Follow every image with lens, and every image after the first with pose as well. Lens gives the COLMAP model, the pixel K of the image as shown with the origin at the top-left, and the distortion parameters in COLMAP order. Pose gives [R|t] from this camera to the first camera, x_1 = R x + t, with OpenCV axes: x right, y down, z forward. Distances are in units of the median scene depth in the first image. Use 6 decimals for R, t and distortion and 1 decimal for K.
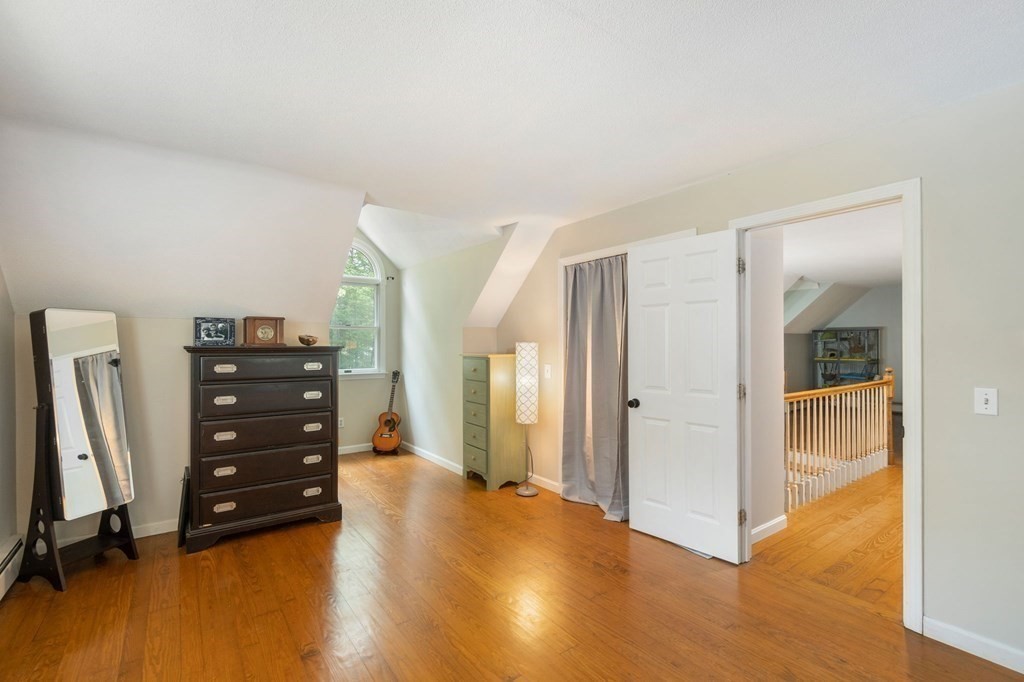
lens RADIAL K [[460.3, 0, 504.2], [0, 460.3, 347.6], [0, 0, 1]] dist [0.004135, -0.000908]
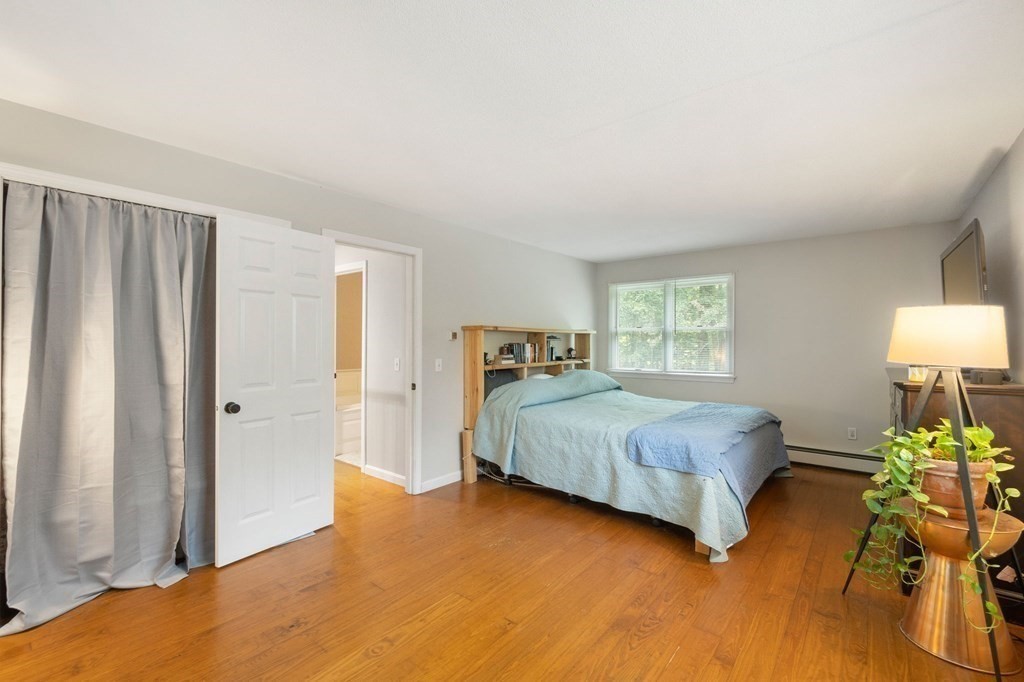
lens RADIAL K [[450.1, 0, 508.7], [0, 450.1, 340.3], [0, 0, 1]] dist [-0.002553, 0.002034]
pose [[-0.259398, 0.001331, 0.965770, -0.546571], [-0.000569, 0.999999, -0.001531, 0.002337], [-0.965770, -0.000947, -0.259396, 0.655522]]
